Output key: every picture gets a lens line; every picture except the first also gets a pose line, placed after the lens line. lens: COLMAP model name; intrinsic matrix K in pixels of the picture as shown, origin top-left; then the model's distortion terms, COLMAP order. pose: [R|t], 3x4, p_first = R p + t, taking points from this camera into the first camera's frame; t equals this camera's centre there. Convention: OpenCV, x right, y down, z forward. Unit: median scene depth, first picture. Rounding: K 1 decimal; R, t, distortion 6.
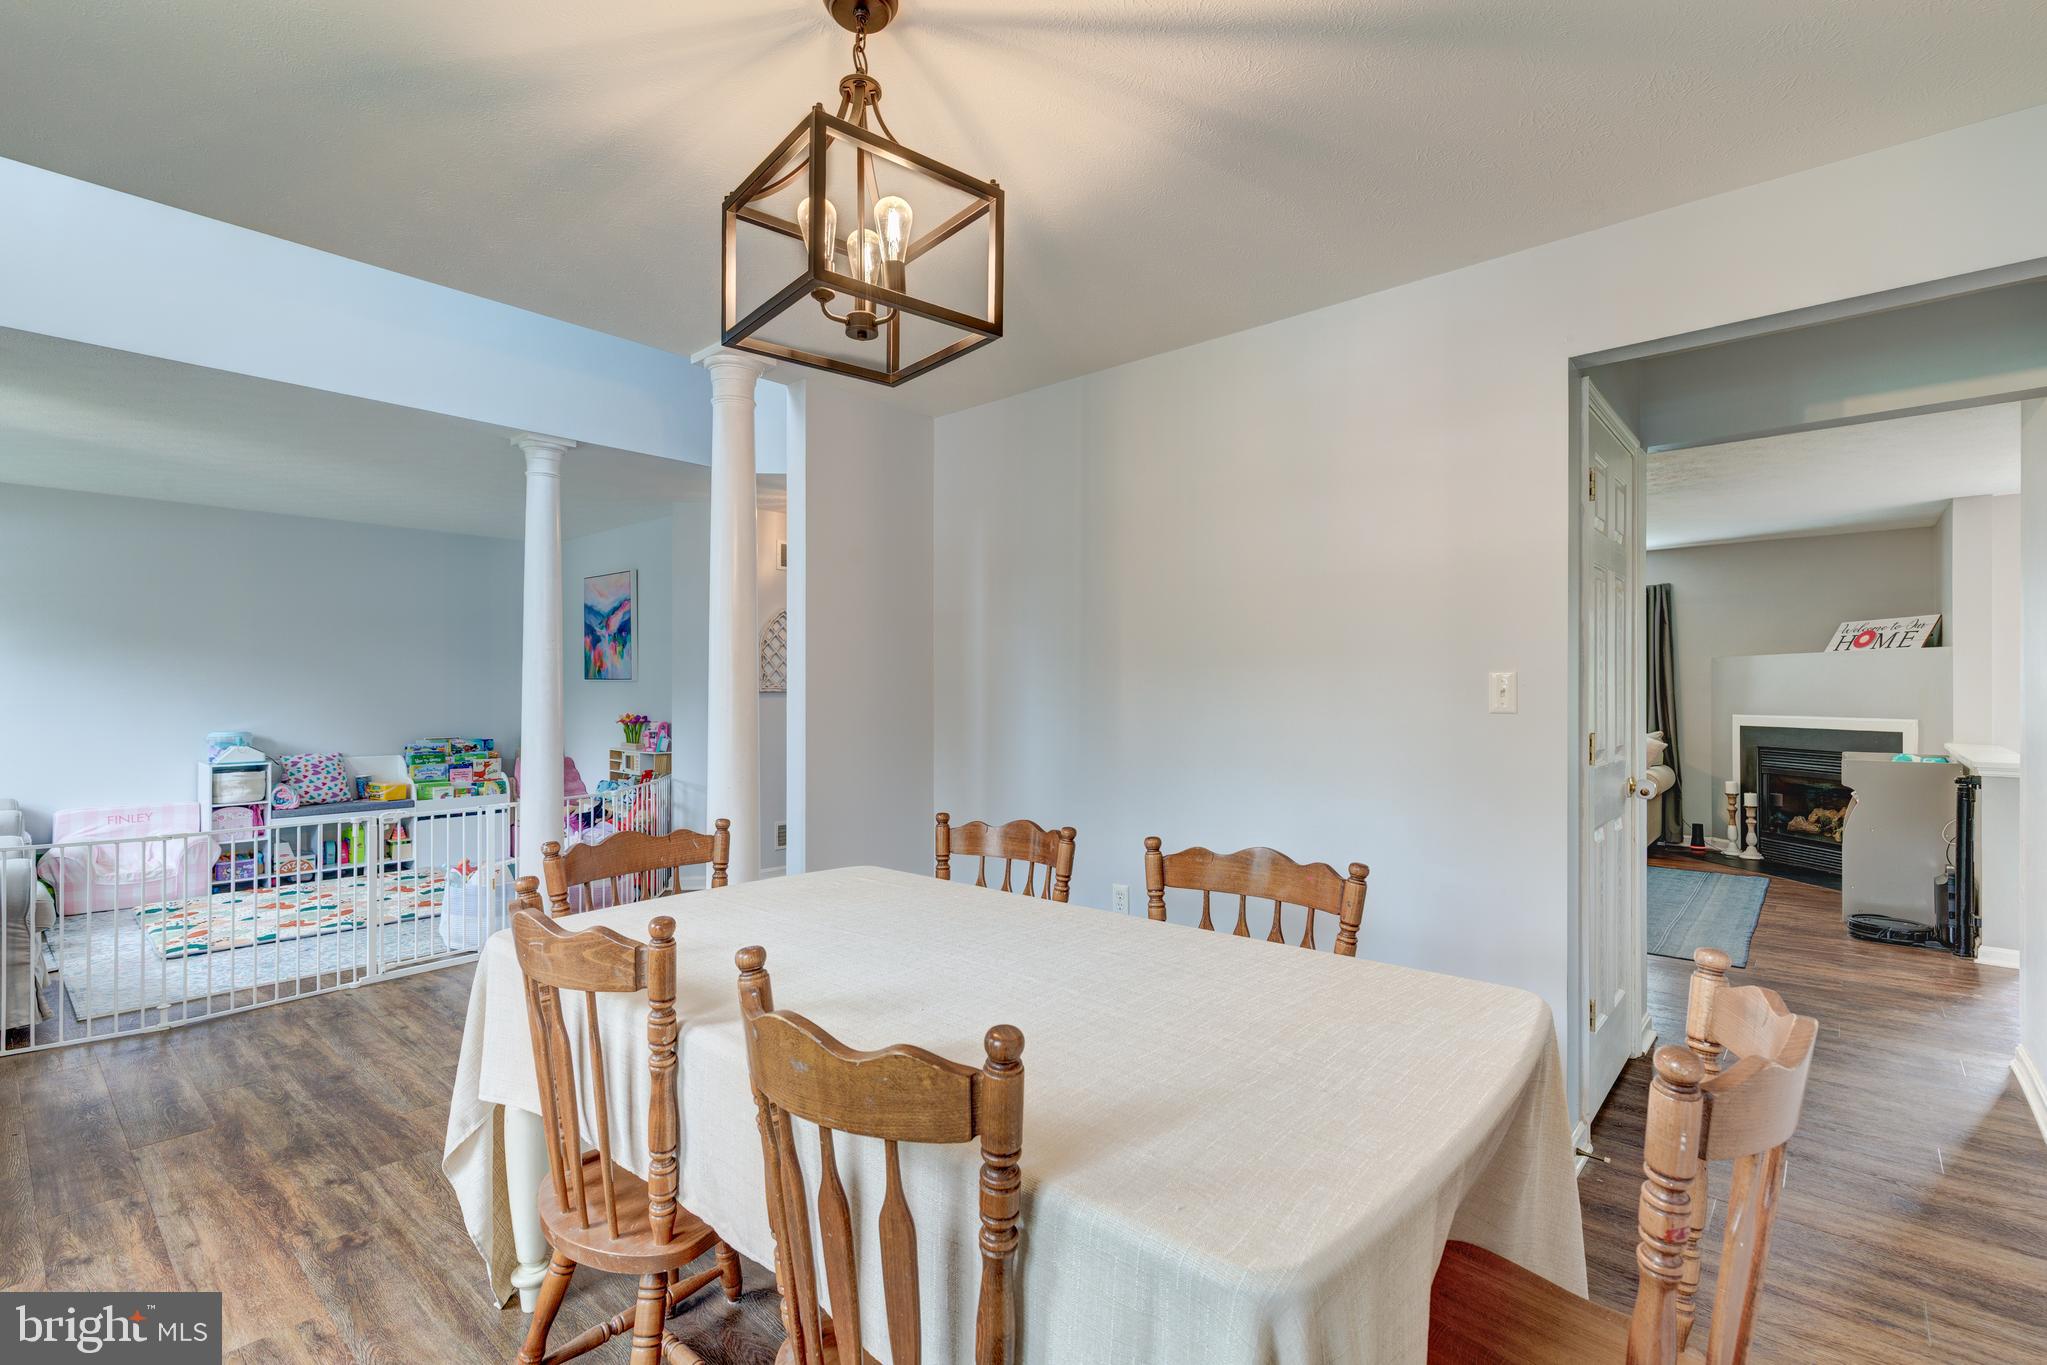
lens RADIAL K [[937.6, 0, 1004.8], [0, 937.6, 688.9], [0, 0, 1]] dist [0.008841, -0.000322]
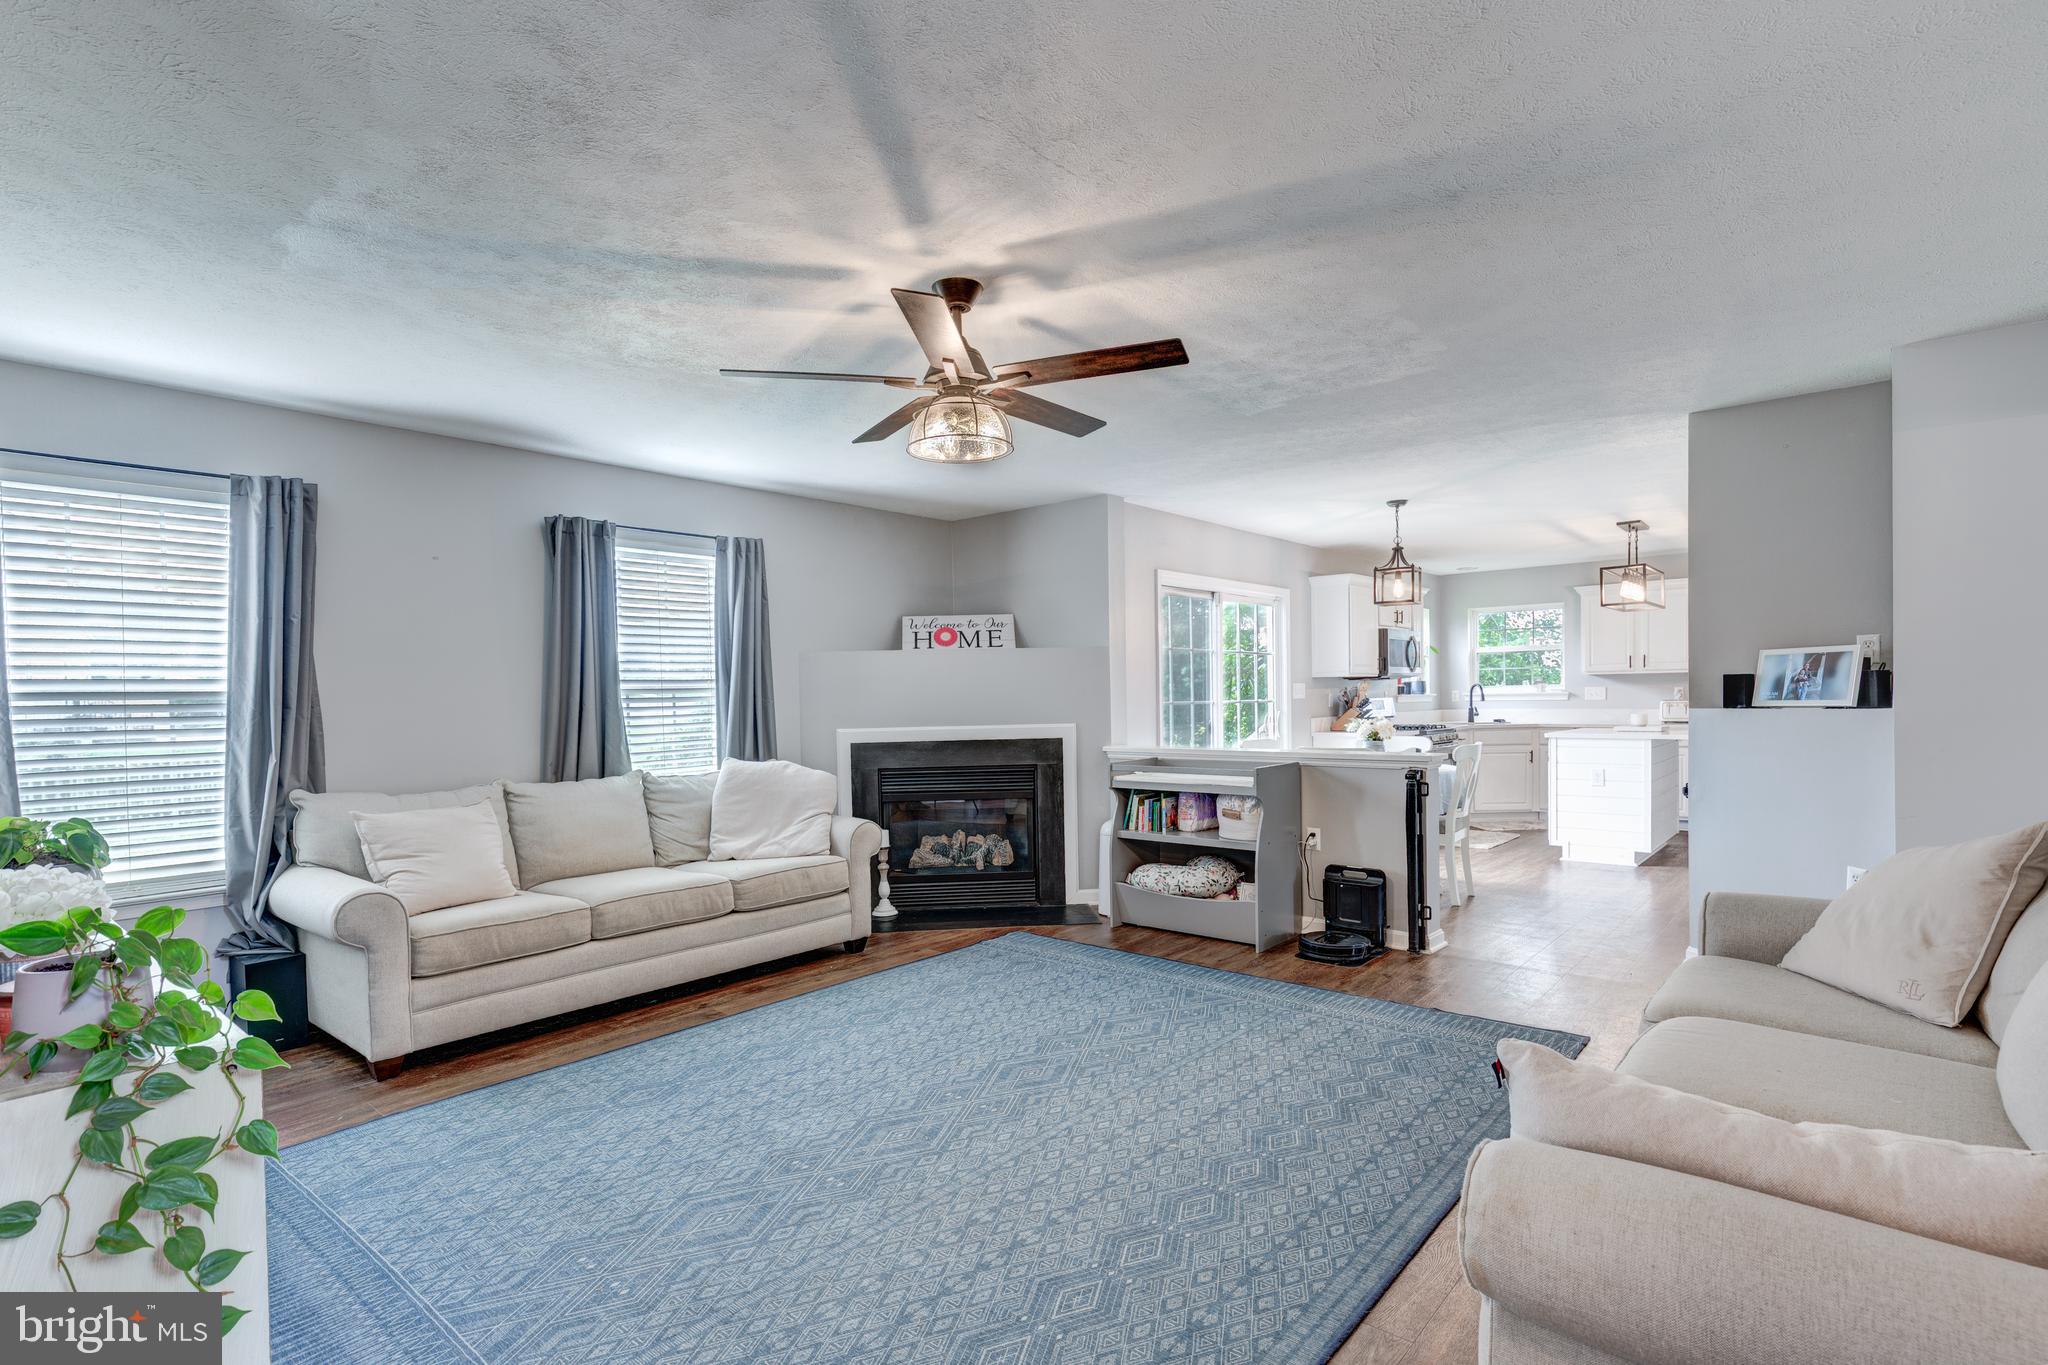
lens RADIAL K [[993.1, 0, 1018.8], [0, 993.1, 715.0], [0, 0, 1]] dist [0.005189, -0.002691]
pose [[-0.006386, -0.018728, 0.999804, -0.016239], [0.014134, 0.999723, 0.018817, 0.003920], [-0.999880, 0.014251, -0.006120, 0.943264]]
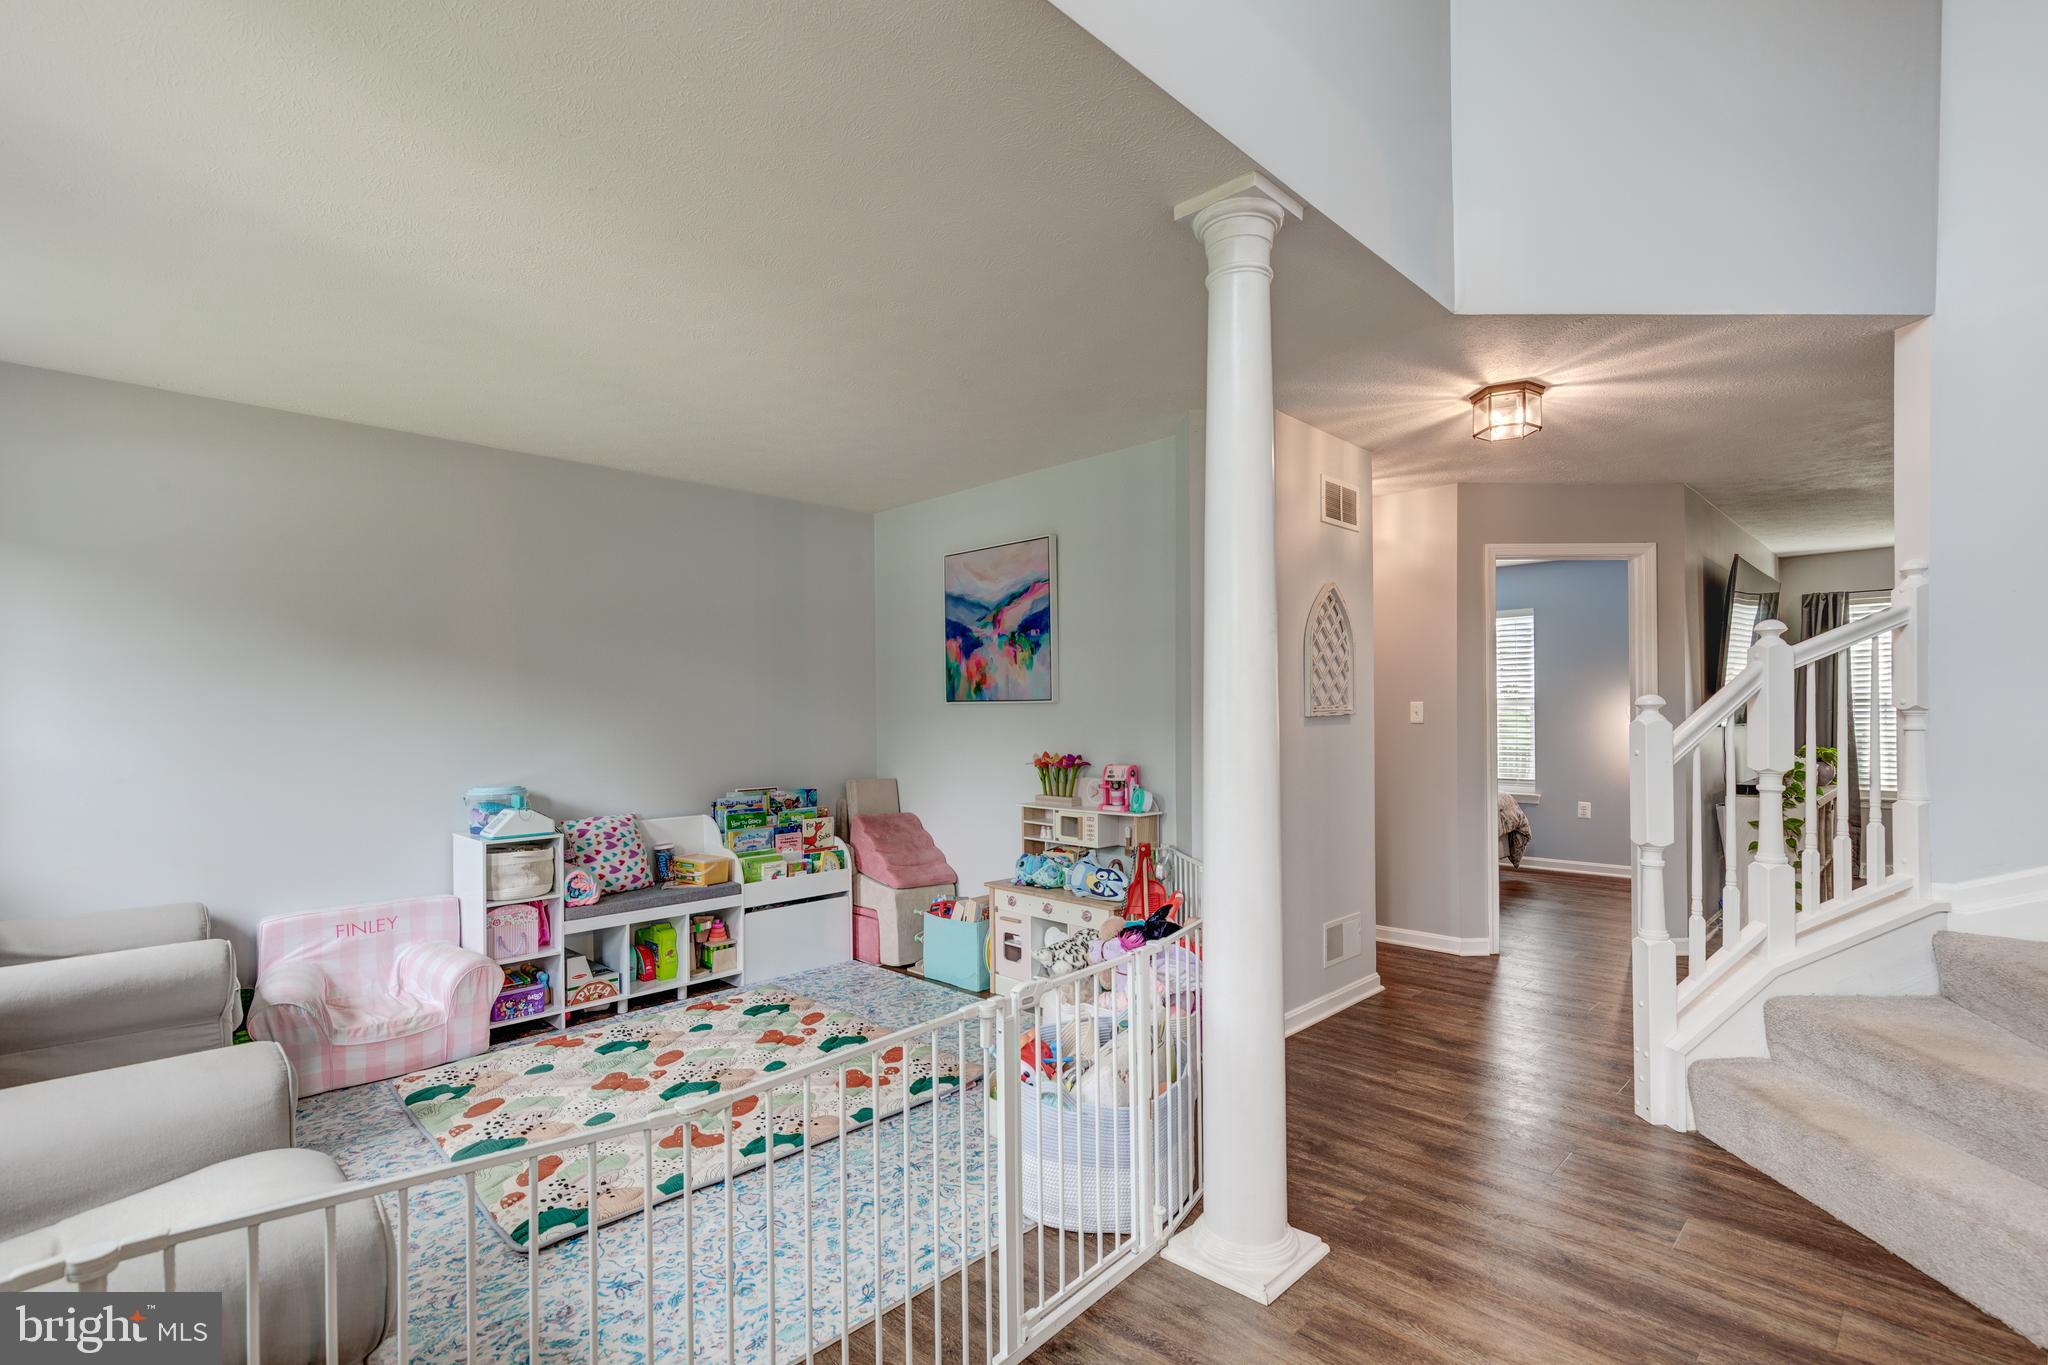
lens RADIAL K [[938.0, 0, 1015.3], [0, 938.0, 716.0], [0, 0, 1]] dist [0.008841, -0.000322]
pose [[0.998026, -0.014290, -0.061161, -0.385926], [0.014223, 0.999898, -0.001533, 0.002044], [0.061177, 0.000660, 0.998127, 0.337812]]
